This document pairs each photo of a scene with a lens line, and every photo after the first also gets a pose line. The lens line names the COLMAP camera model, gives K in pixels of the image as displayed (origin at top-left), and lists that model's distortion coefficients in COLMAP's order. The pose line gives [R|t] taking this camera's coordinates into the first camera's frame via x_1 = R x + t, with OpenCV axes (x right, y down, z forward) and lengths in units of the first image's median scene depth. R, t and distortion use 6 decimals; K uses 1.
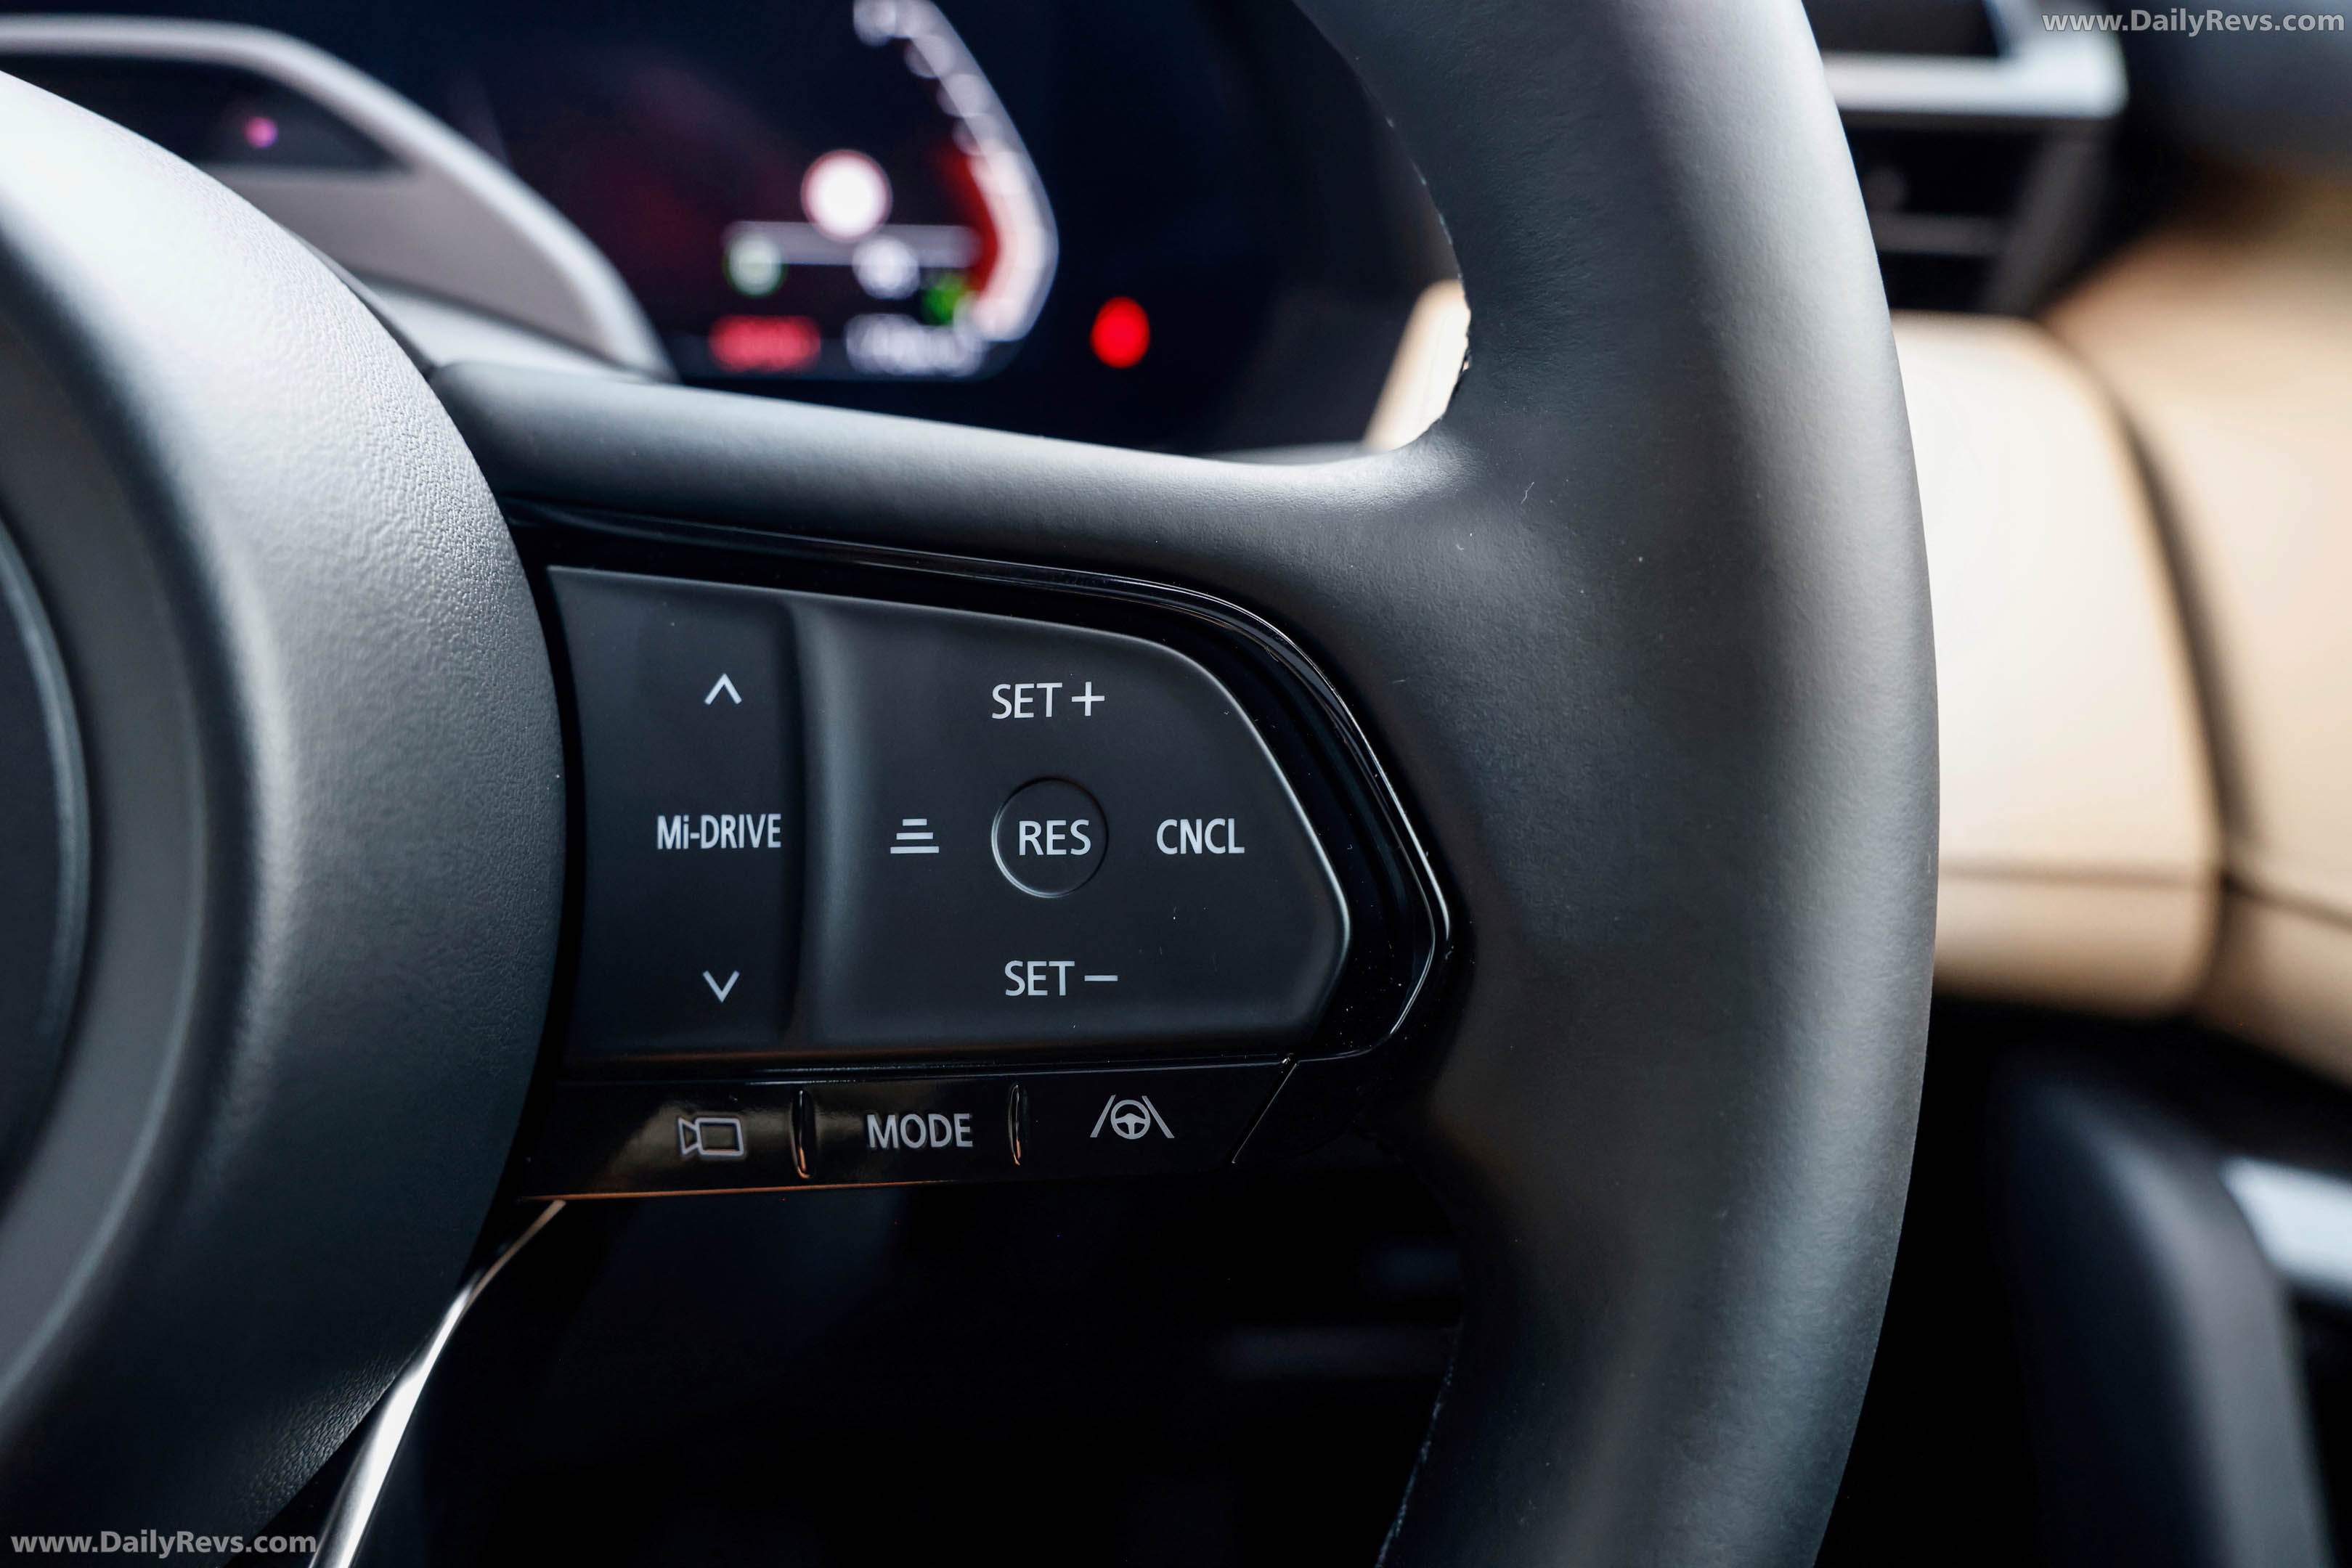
lens RADIAL K [[2297.7, 0, 1198.7], [0, 2297.7, 807.7], [0, 0, 1]] dist [0.010713, 0.000000]
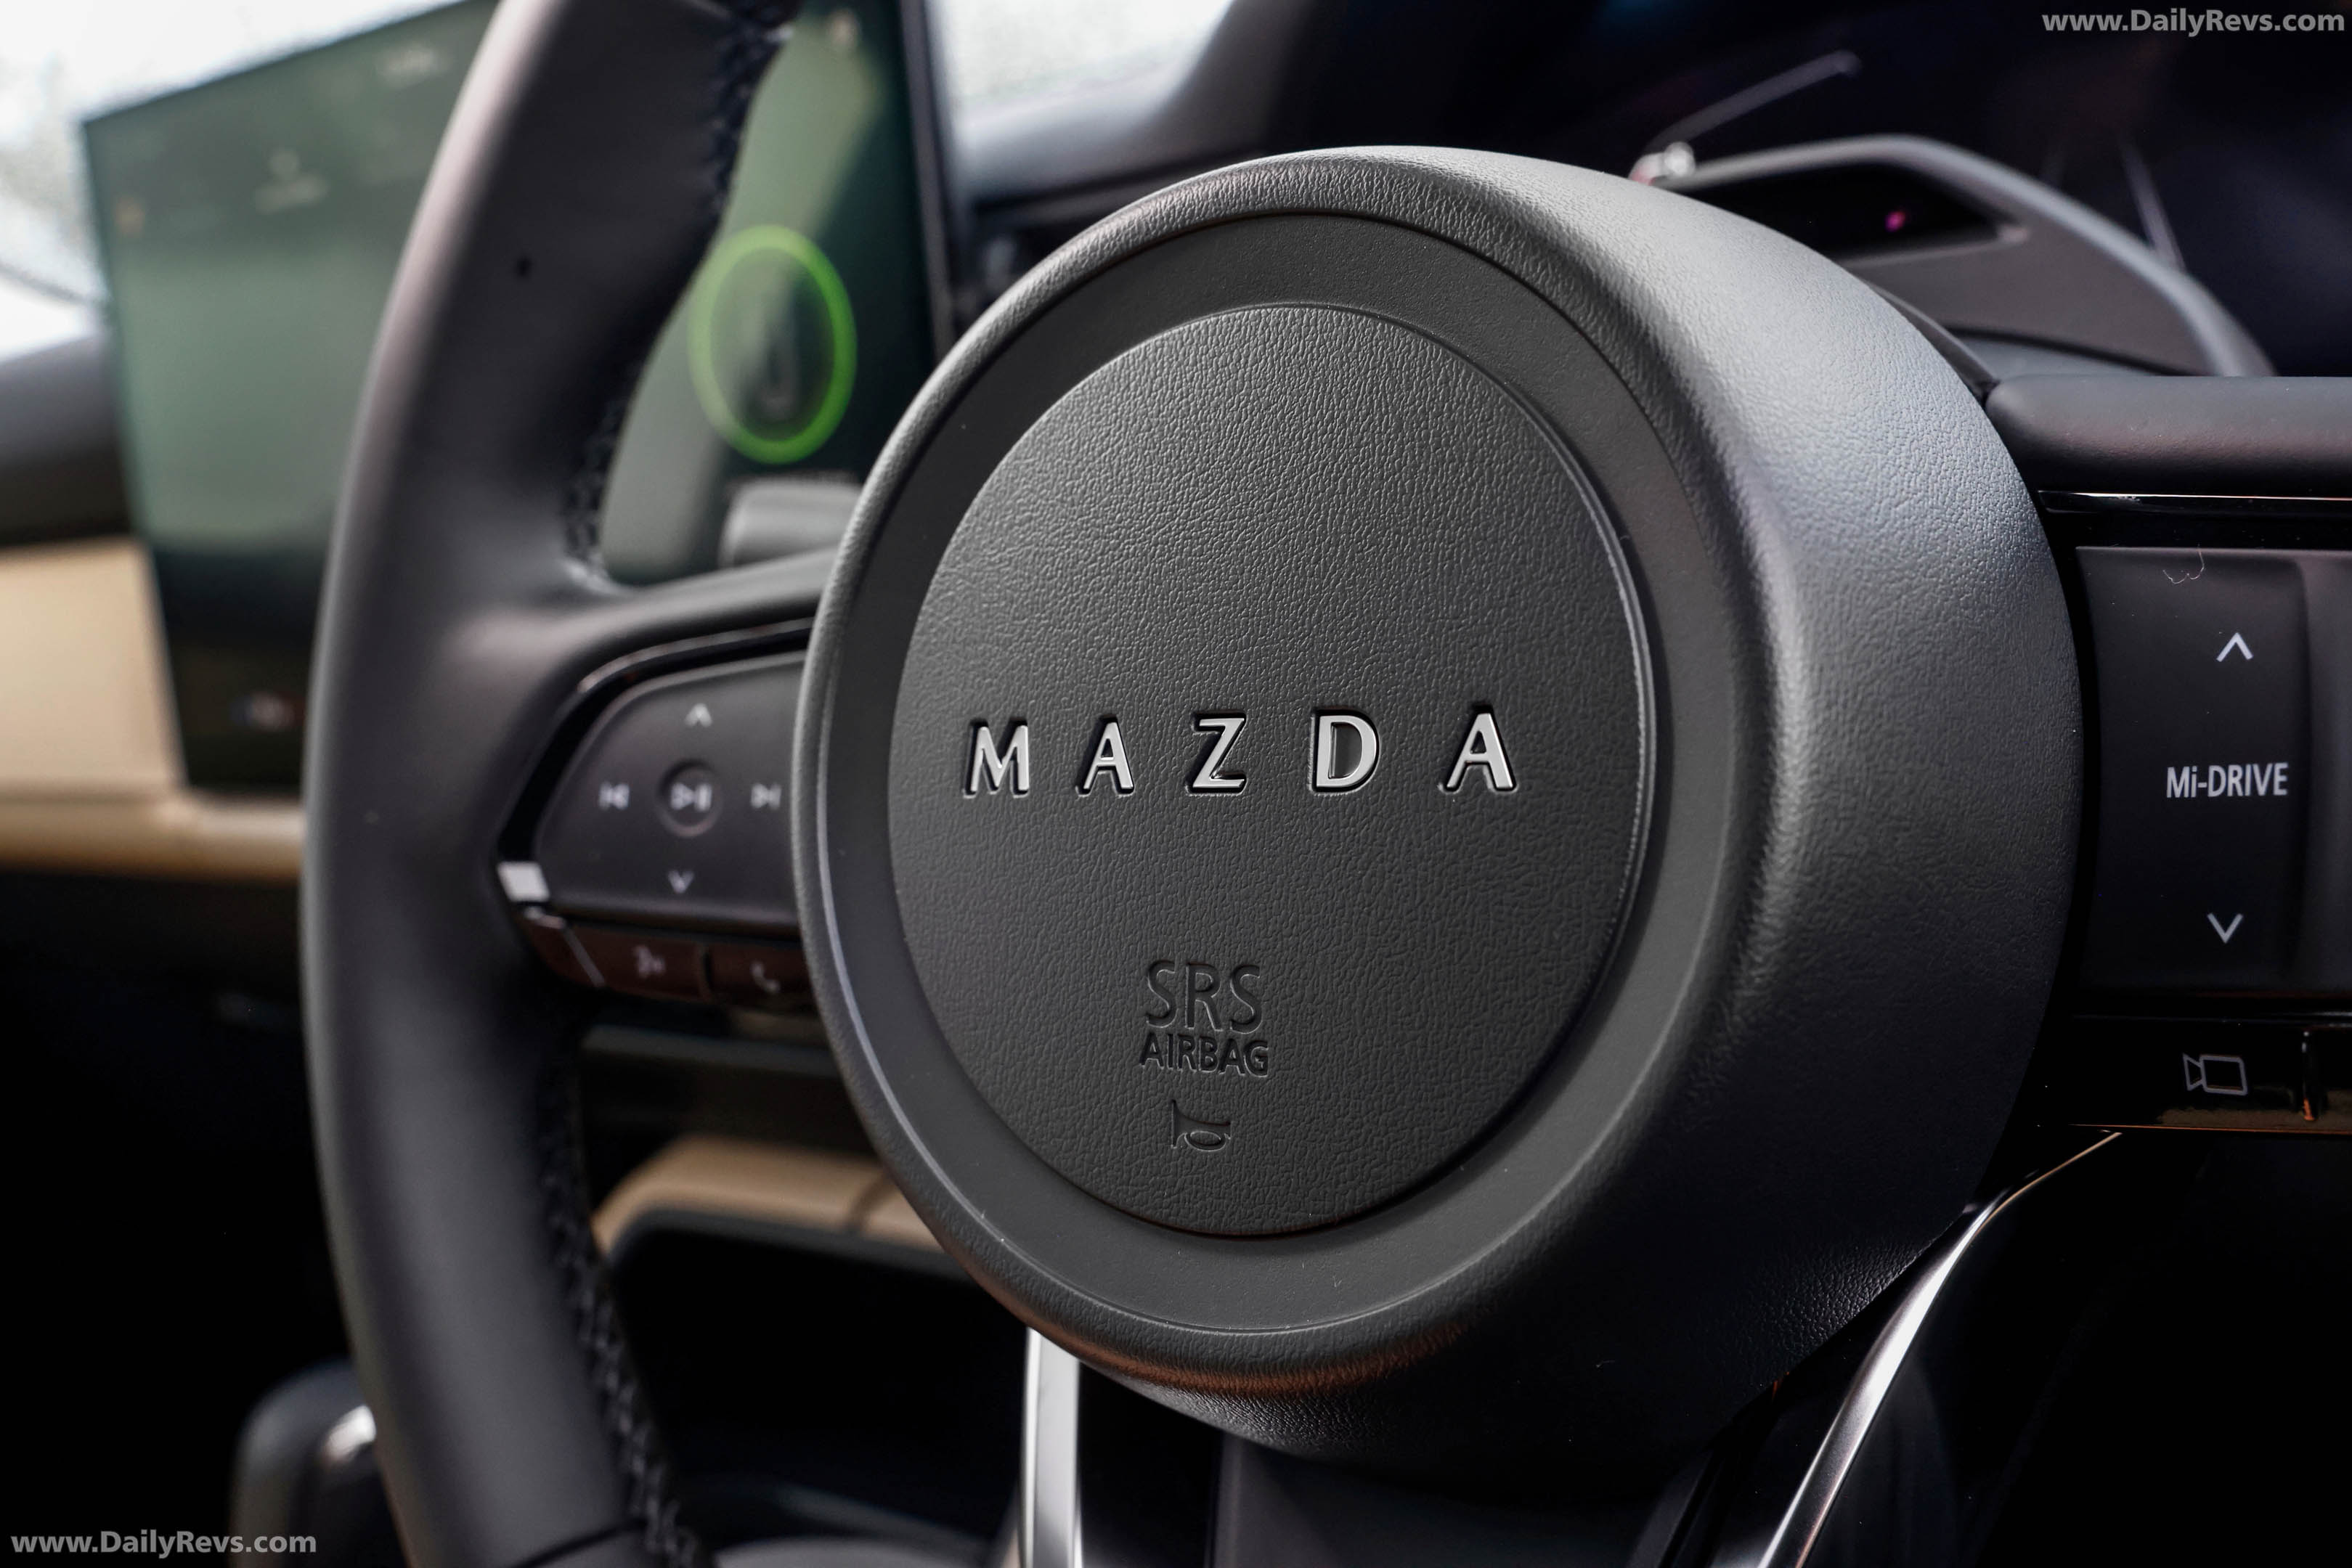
lens RADIAL K [[2297.7, 0, 1160.6], [0, 2297.7, 793.2], [0, 0, 1]] dist [0.010713, 0.000000]
pose [[0.737305, 0.006820, -0.675525, 0.146298], [-0.047770, 0.997972, -0.042063, 0.084372], [0.673869, 0.063283, 0.736136, -0.110182]]
